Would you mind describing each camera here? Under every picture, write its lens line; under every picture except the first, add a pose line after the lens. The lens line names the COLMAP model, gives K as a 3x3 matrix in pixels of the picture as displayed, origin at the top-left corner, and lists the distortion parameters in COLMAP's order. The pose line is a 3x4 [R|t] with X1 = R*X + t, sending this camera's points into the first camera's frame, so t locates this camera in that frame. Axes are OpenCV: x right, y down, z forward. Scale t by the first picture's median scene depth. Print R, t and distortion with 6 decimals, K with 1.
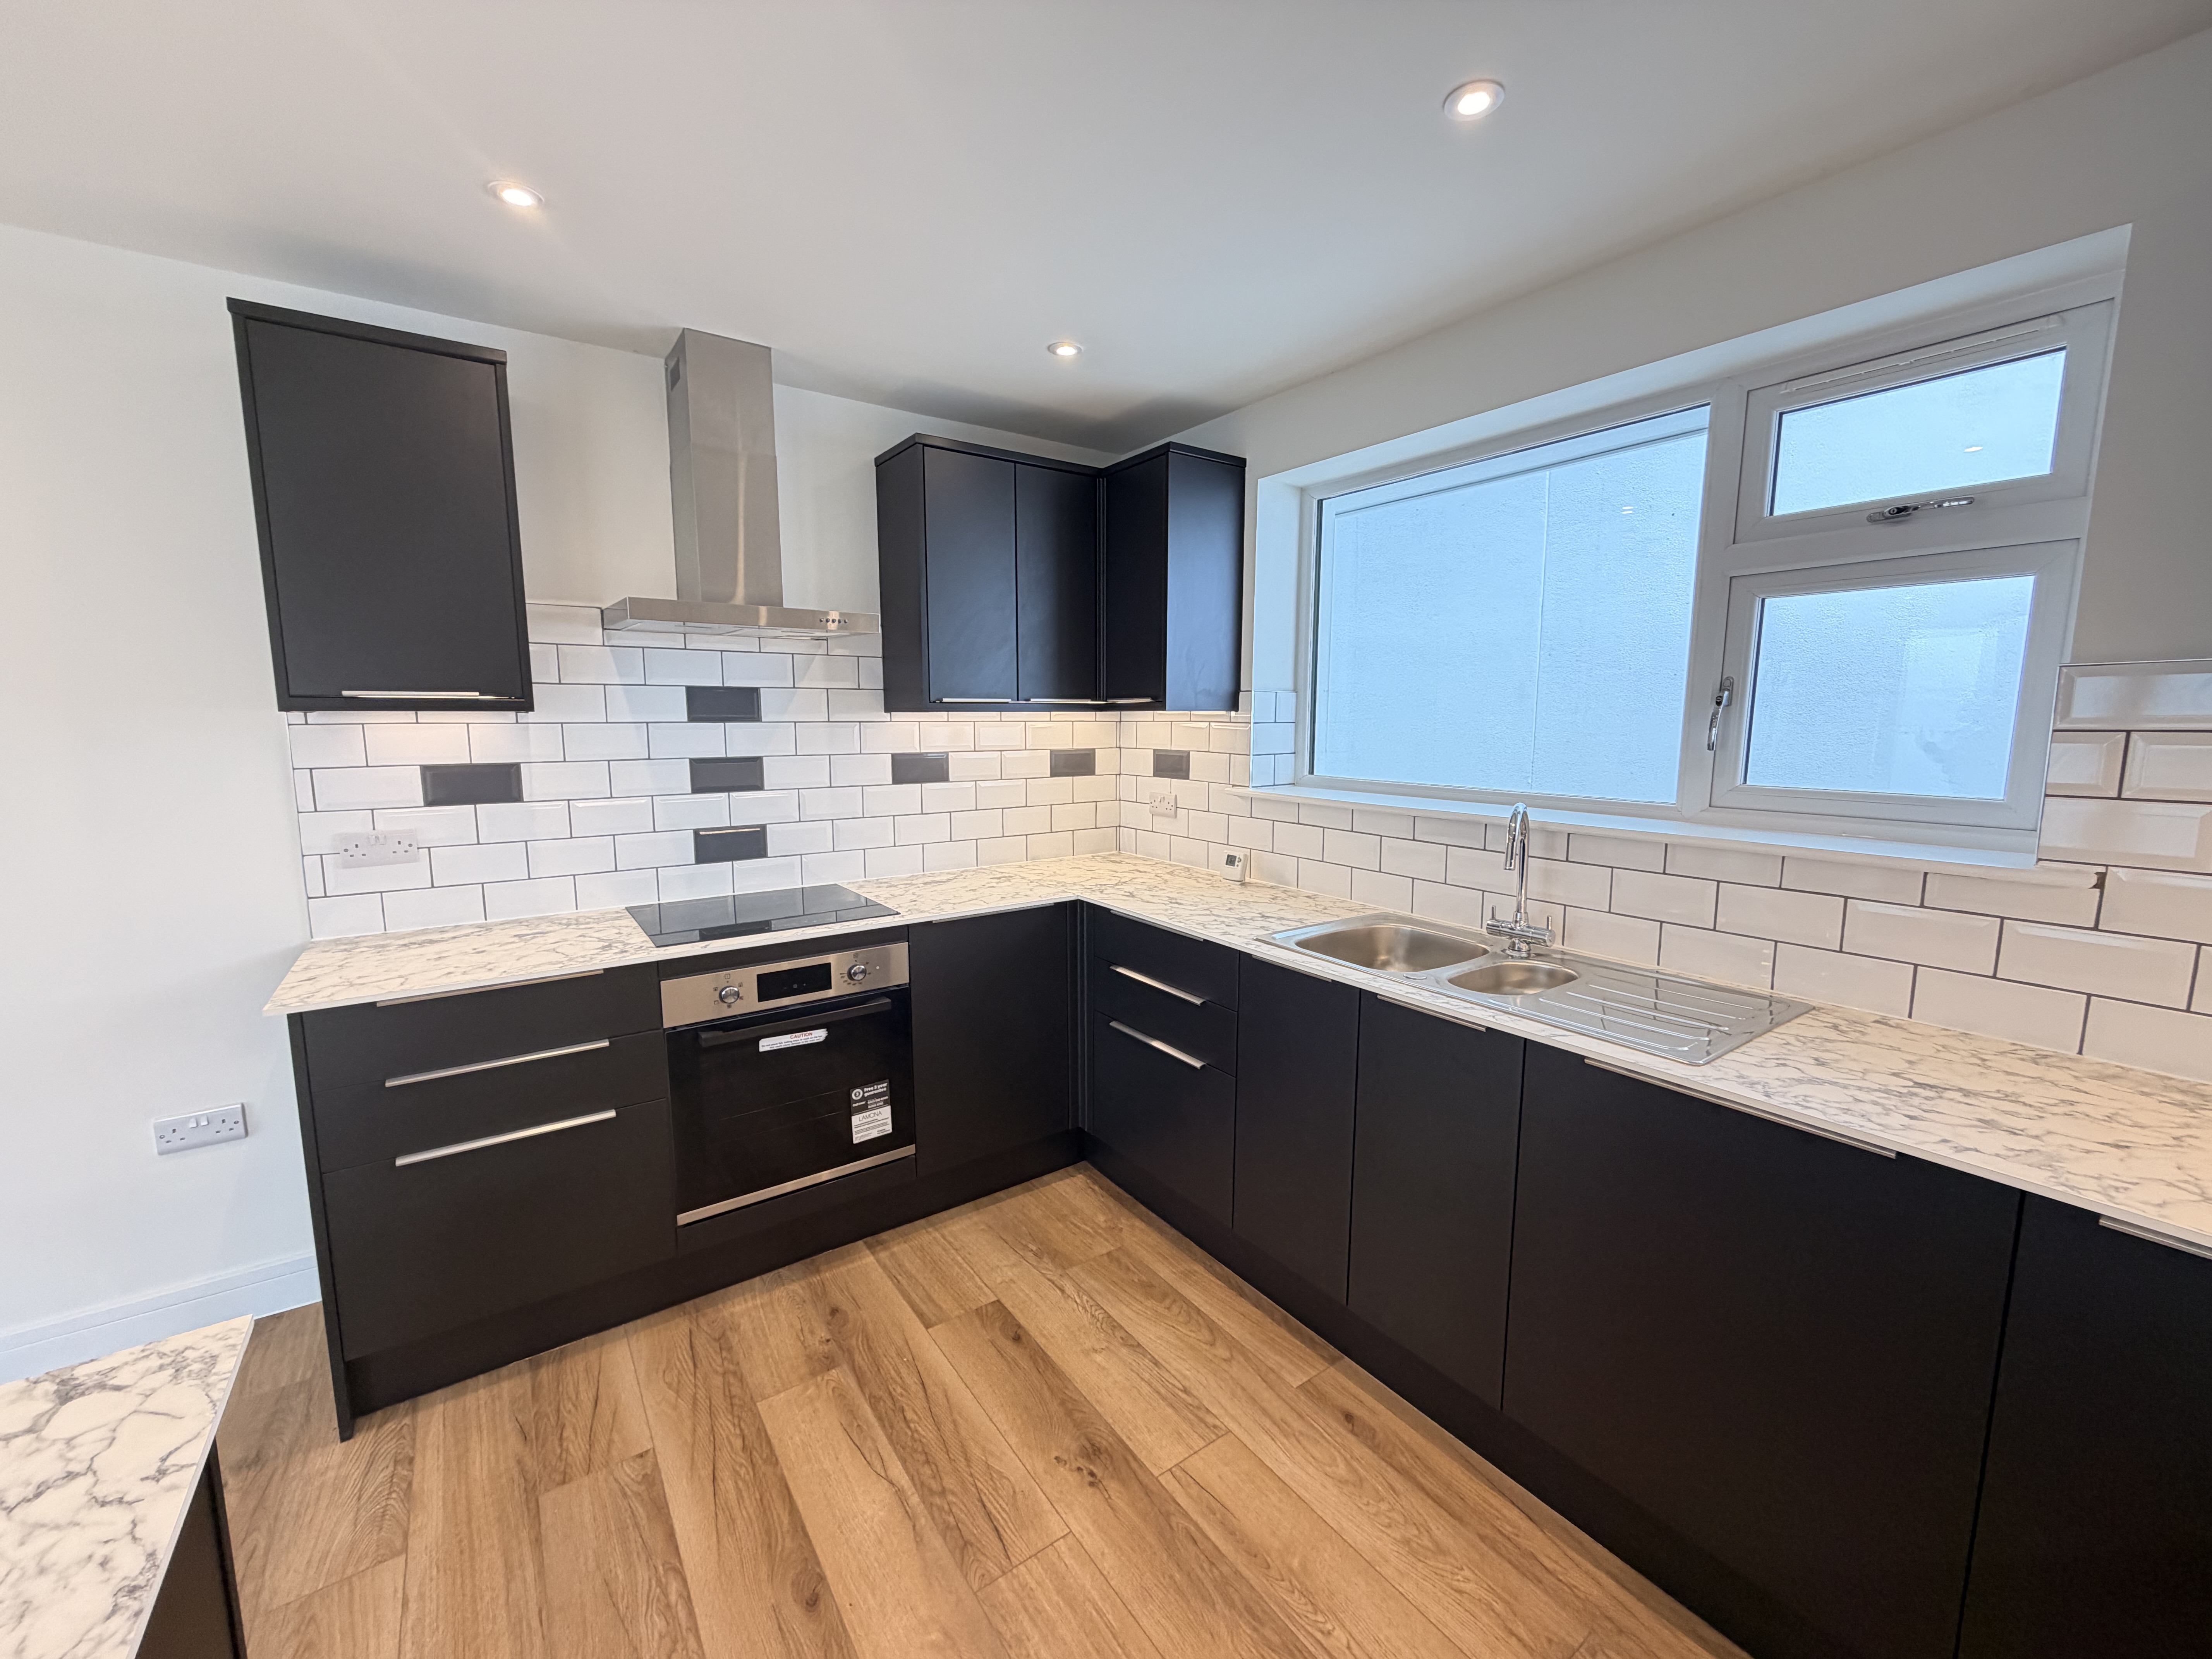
lens RADIAL K [[884.2, 0, 1093.2], [0, 884.2, 829.8], [0, 0, 1]] dist [-0.000186, 0.000417]
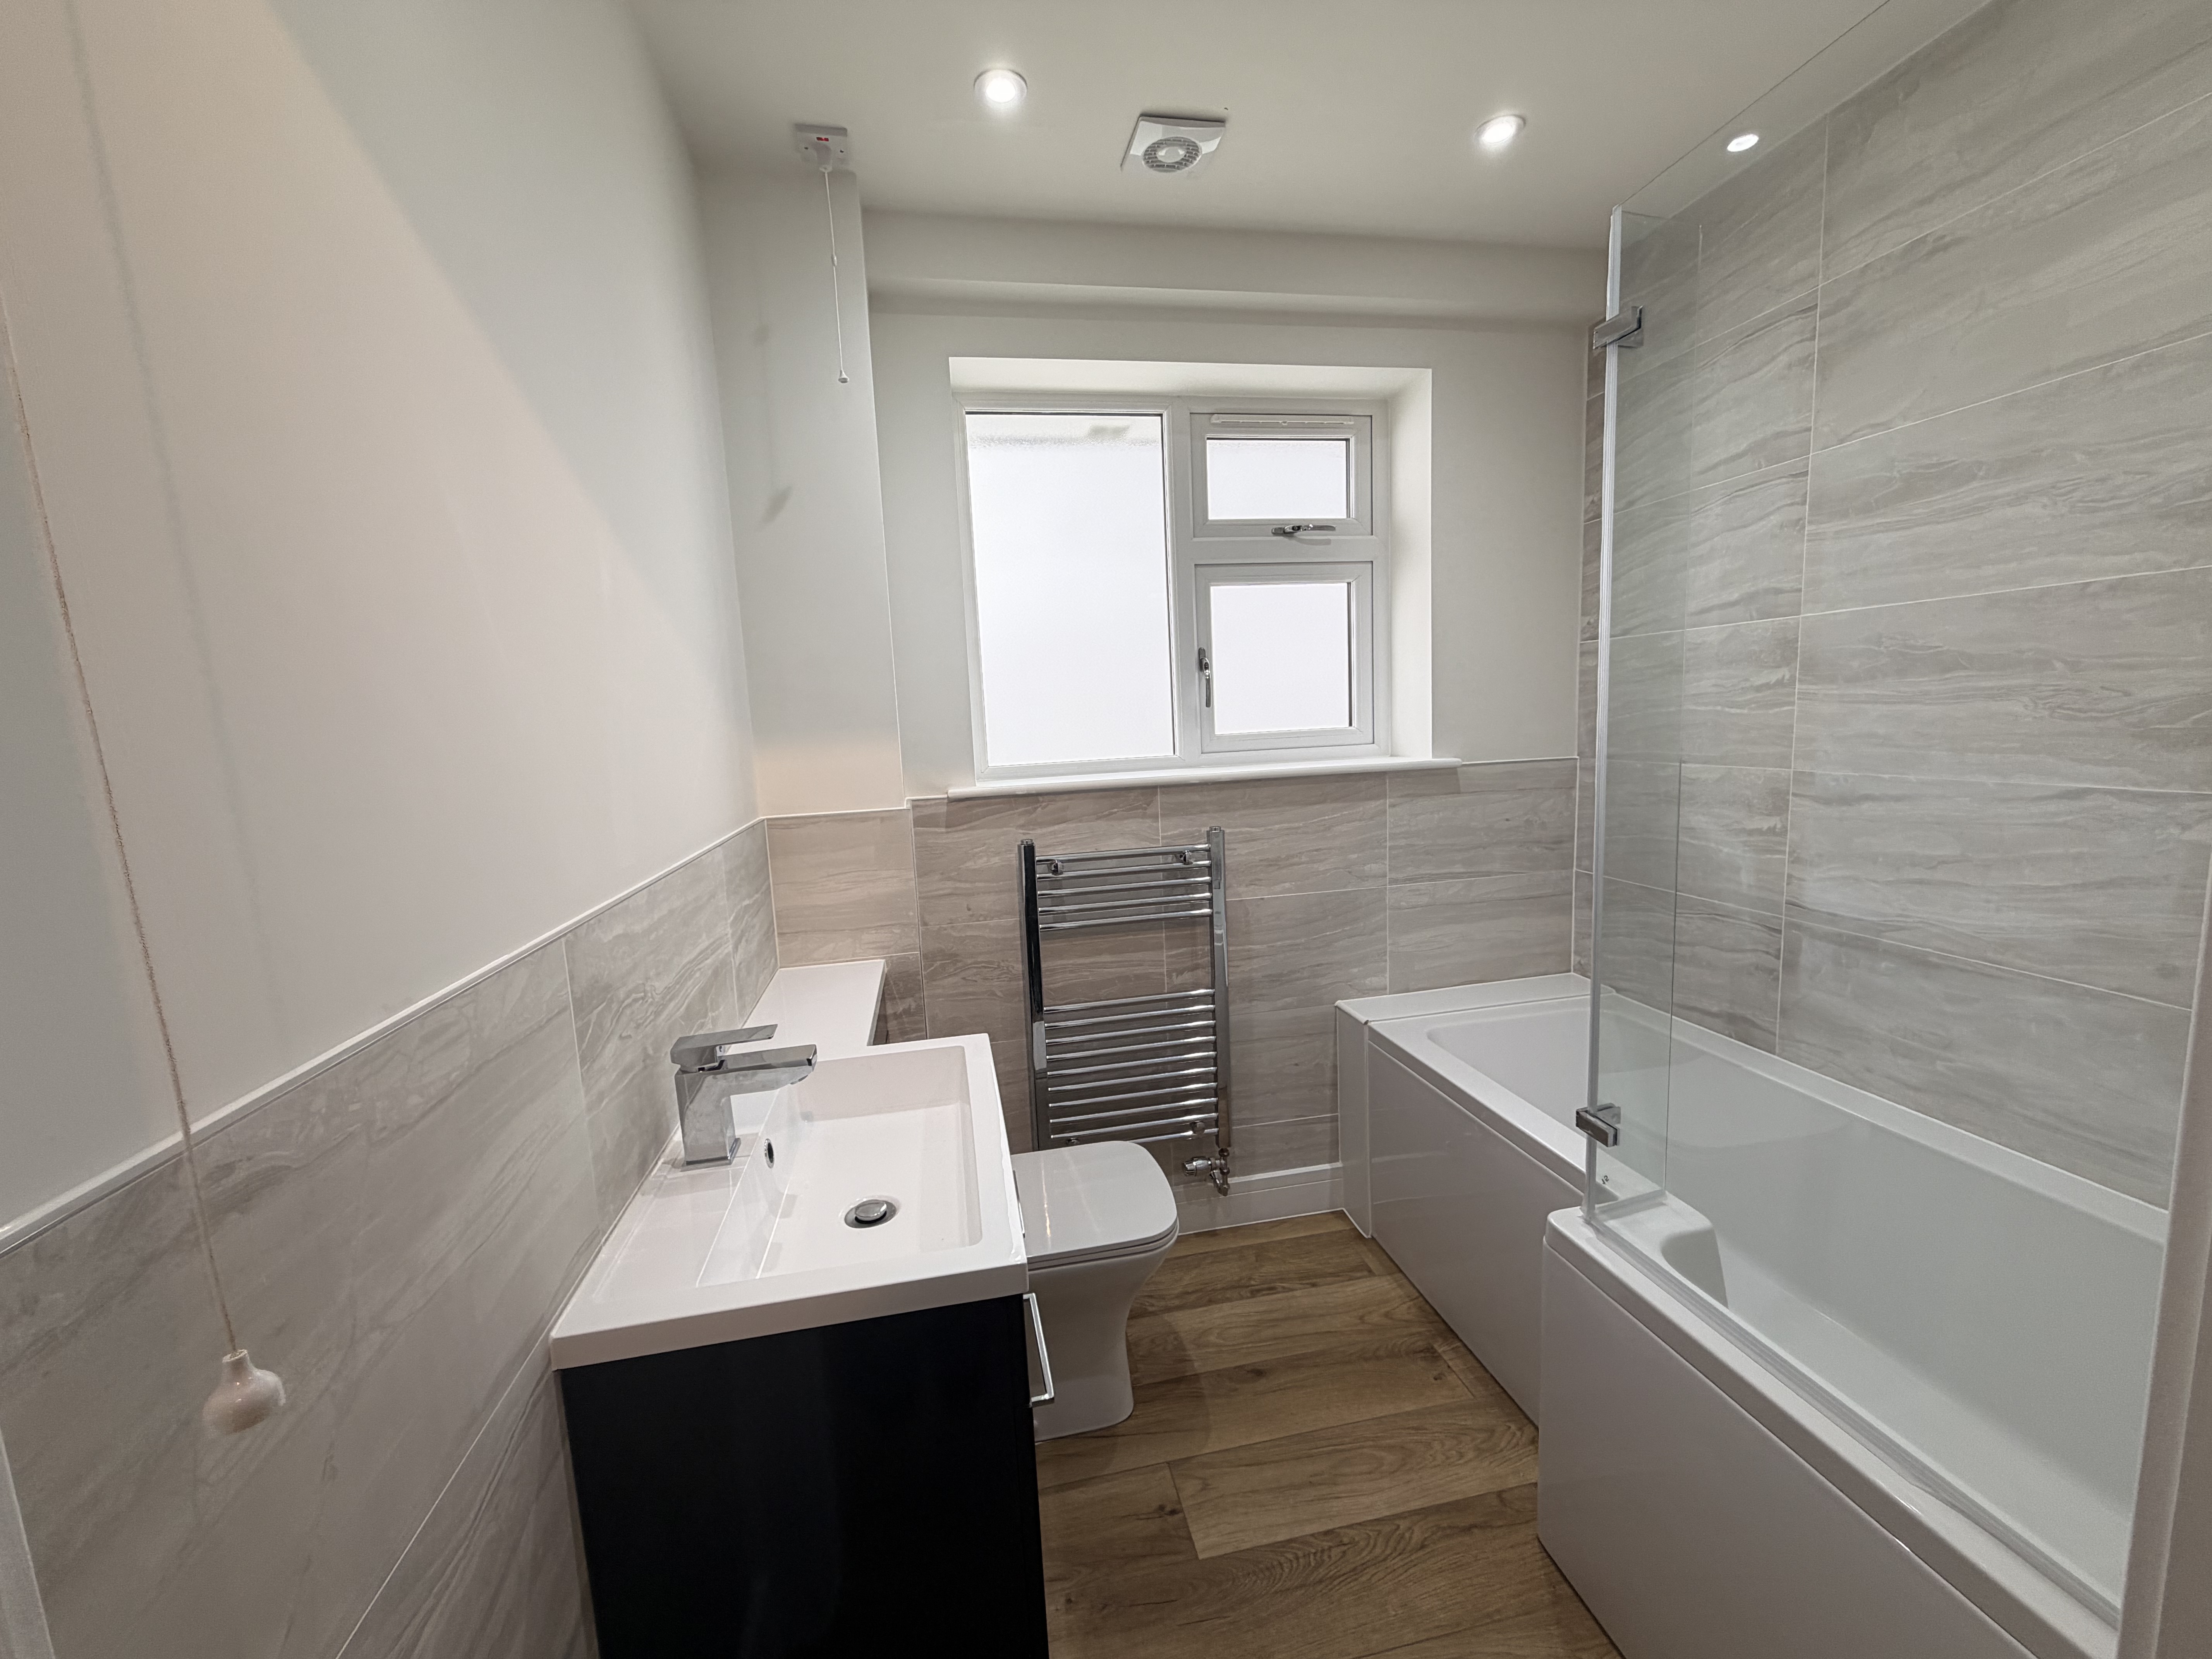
lens RADIAL K [[884.2, 0, 1101.8], [0, 884.2, 823.5], [0, 0, 1]] dist [-0.000186, 0.000417]
pose [[0.395278, -0.147854, 0.906584, -0.468390], [0.176318, 0.980821, 0.083085, -0.057369], [-0.901481, 0.127005, 0.413766, 0.624518]]
